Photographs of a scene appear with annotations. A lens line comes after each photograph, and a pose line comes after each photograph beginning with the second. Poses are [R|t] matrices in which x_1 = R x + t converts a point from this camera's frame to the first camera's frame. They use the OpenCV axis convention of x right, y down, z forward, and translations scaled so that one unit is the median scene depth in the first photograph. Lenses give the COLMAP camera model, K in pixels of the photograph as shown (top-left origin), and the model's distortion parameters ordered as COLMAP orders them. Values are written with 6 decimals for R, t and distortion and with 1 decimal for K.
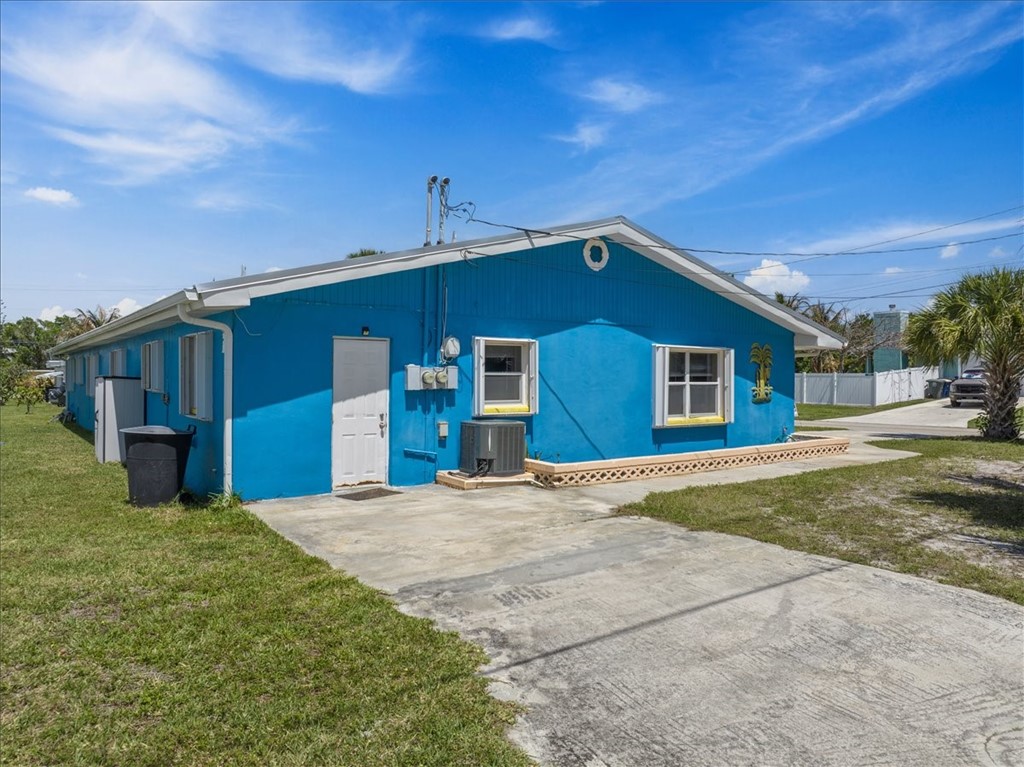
lens RADIAL K [[721.3, 0, 504.3], [0, 721.3, 381.2], [0, 0, 1]] dist [-0.026731, 0.000595]
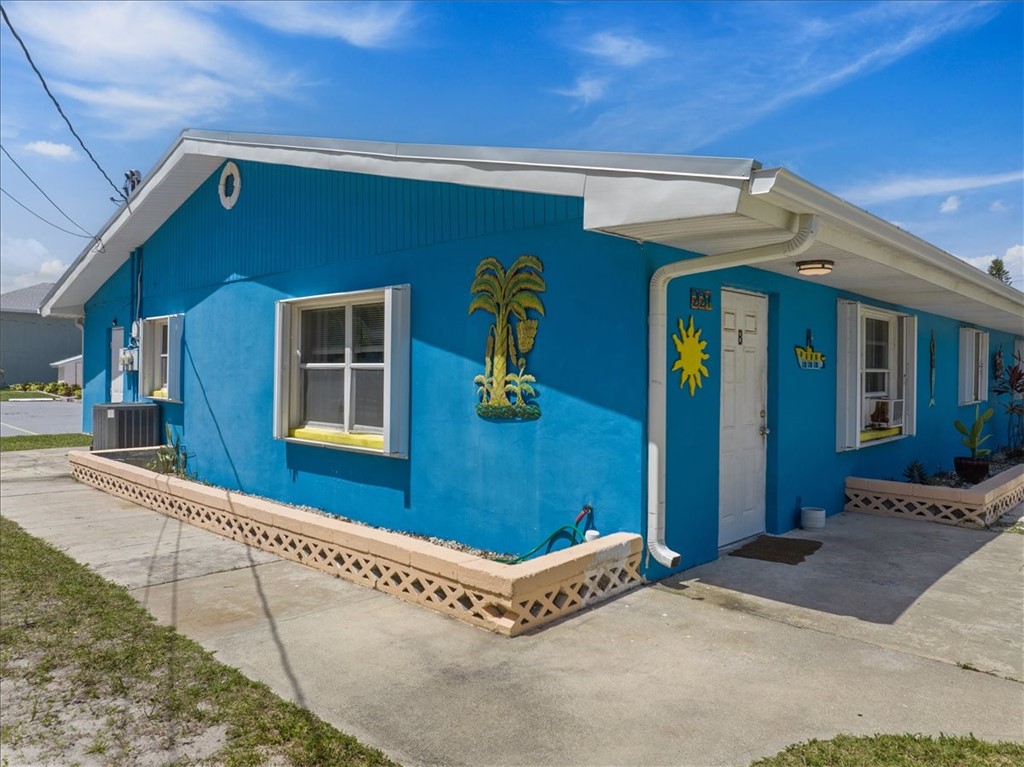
lens RADIAL K [[721.3, 0, 504.3], [0, 721.3, 381.2], [0, 0, 1]] dist [-0.026731, 0.000595]
pose [[0.180870, 0.005654, -0.983491, 0.773853], [-0.017300, 0.999847, 0.002566, 0.010663], [0.983355, 0.016551, 0.180941, 1.002934]]
